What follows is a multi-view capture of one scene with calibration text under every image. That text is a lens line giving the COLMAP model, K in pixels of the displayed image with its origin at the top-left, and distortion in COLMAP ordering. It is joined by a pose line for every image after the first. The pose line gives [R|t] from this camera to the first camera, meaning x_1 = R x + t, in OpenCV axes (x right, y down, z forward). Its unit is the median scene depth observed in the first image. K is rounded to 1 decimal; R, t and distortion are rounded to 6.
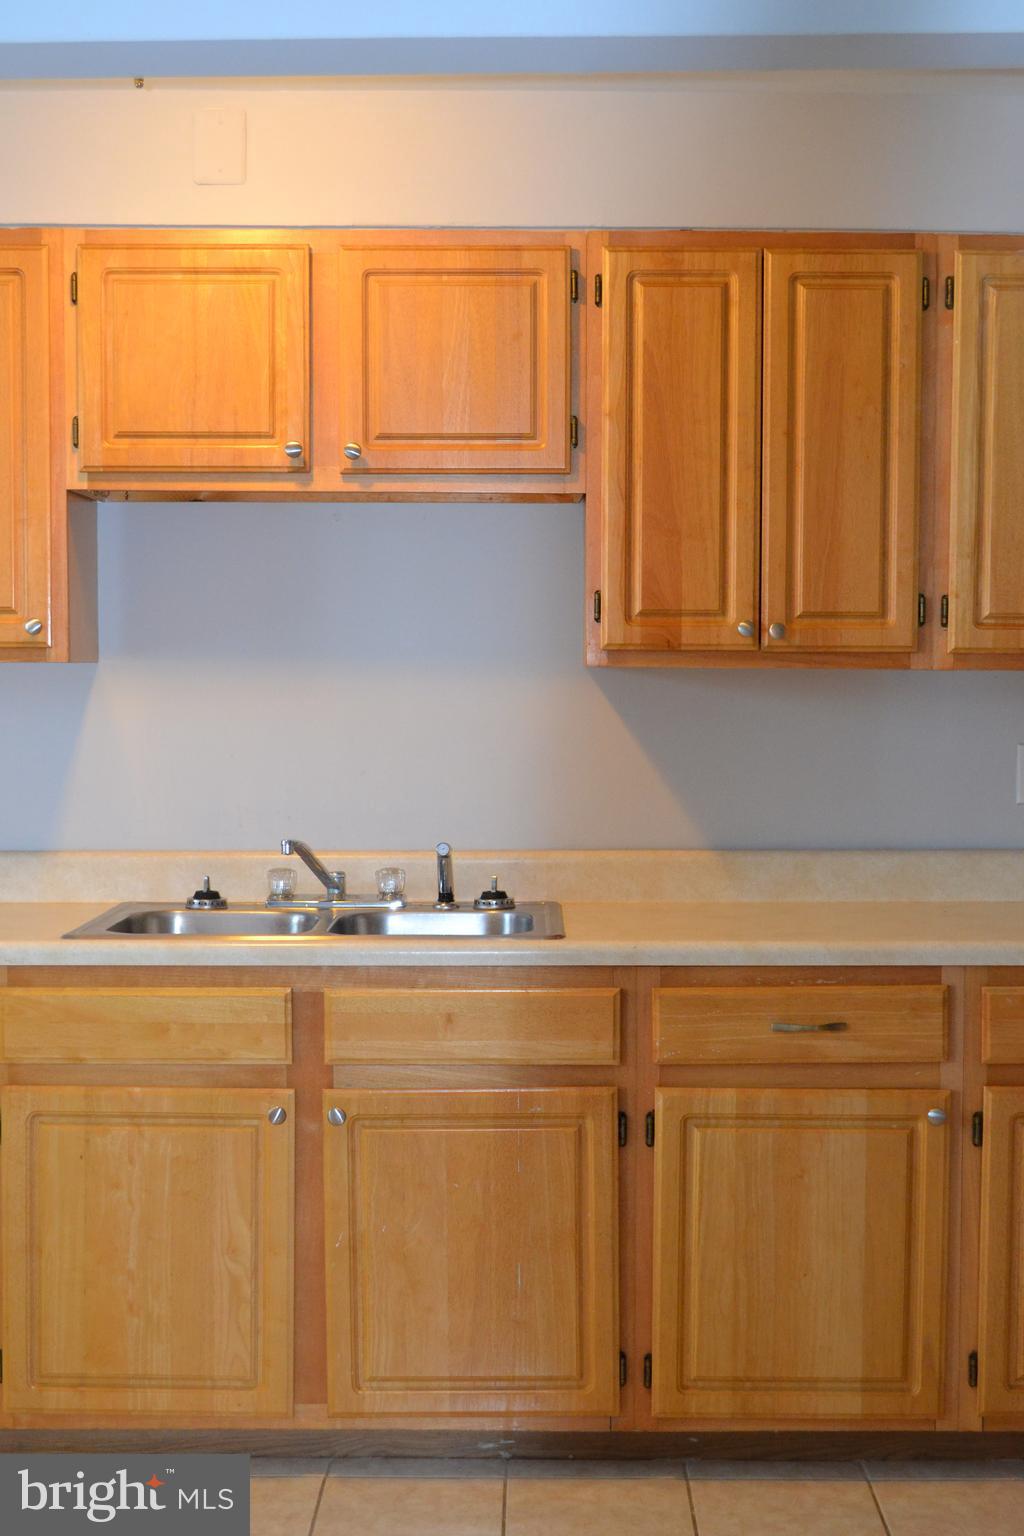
lens RADIAL K [[2132.3, 0, 528.3], [0, 2132.3, 762.4], [0, 0, 1]] dist [-0.015199, 0.000000]
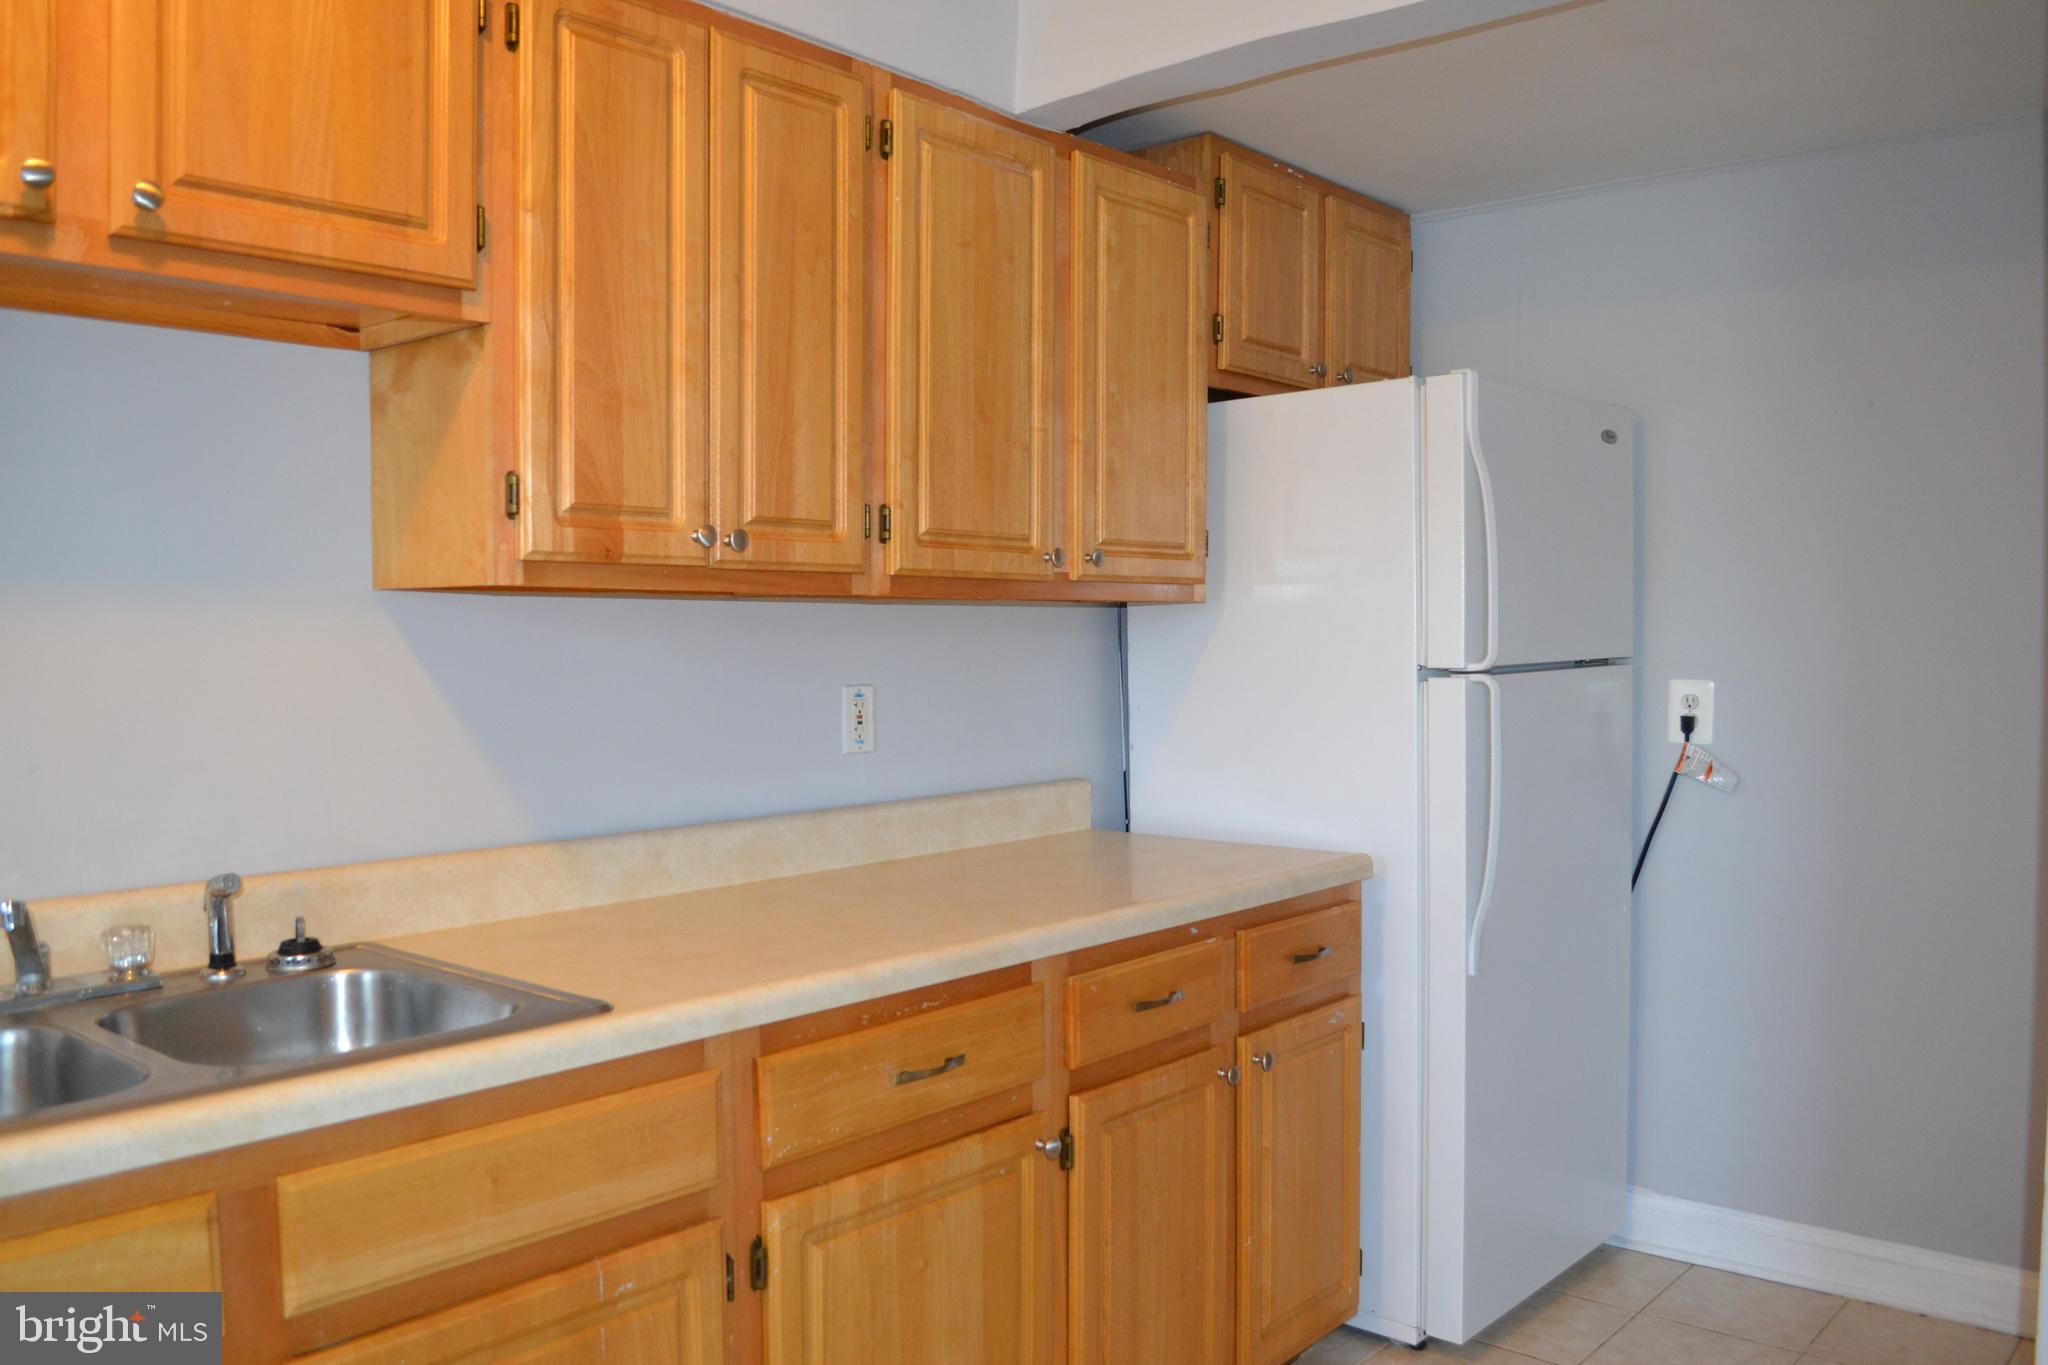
lens RADIAL K [[1641.5, 0, 1012.3], [0, 1641.5, 691.8], [0, 0, 1]] dist [-0.074274, 0.000368]
pose [[0.658097, -0.033397, 0.752192, -0.251280], [0.040006, 0.999156, 0.009360, -0.010424], [-0.751869, 0.023932, 0.658878, 0.553283]]
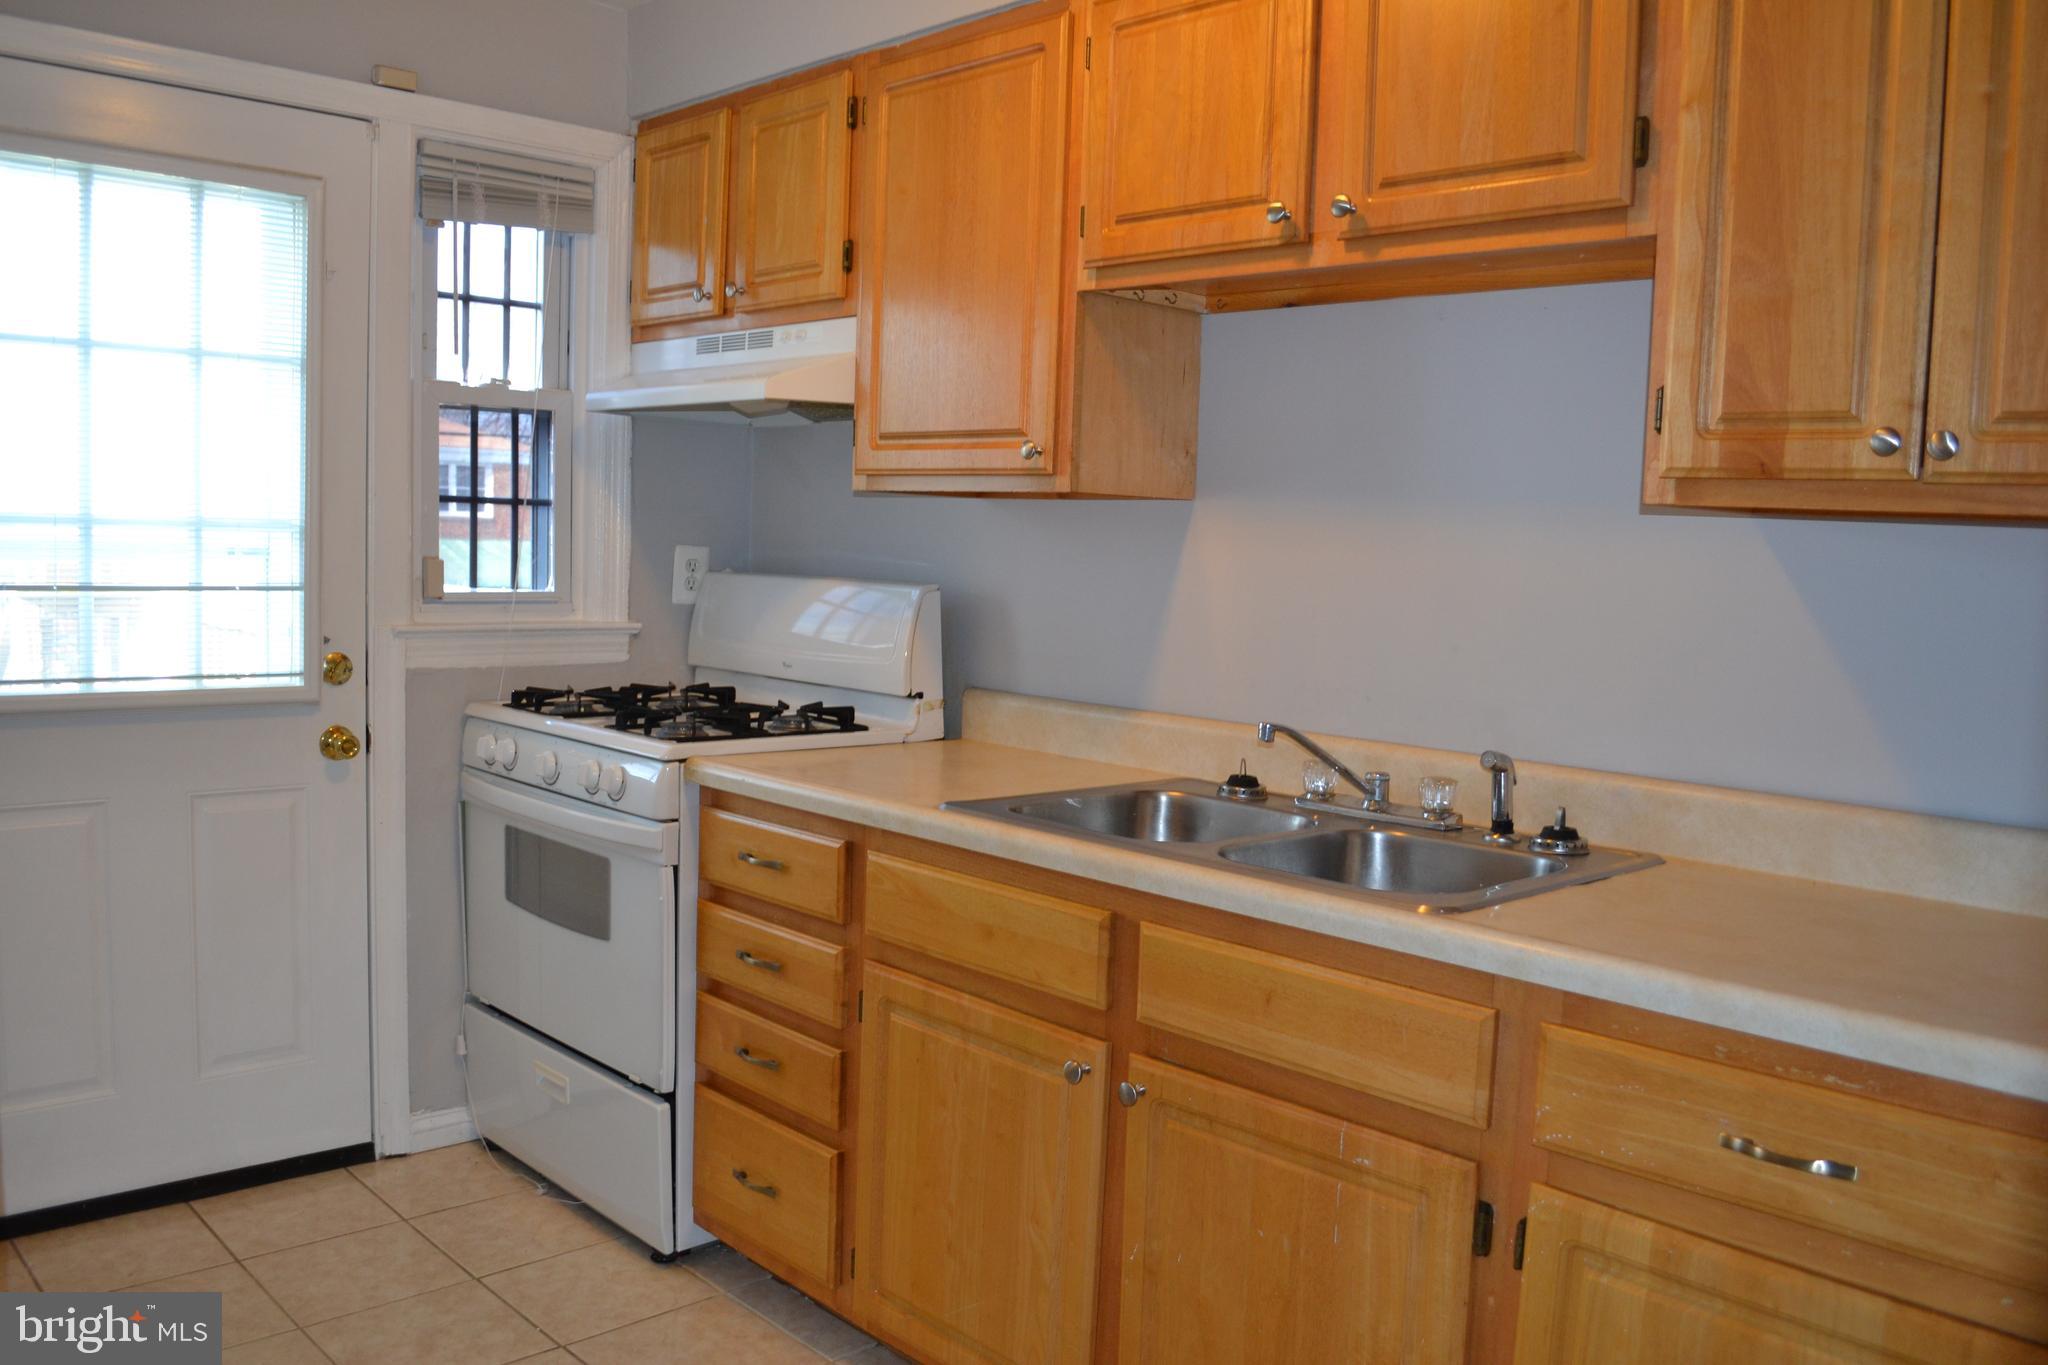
lens RADIAL K [[1641.5, 0, 1006.7], [0, 1641.5, 690.5], [0, 0, 1]] dist [-0.074274, 0.000368]
pose [[0.689609, 0.091017, -0.718439, 0.255860], [-0.067841, 0.995827, 0.061040, -0.005699], [0.720997, 0.006646, 0.692906, 0.525676]]
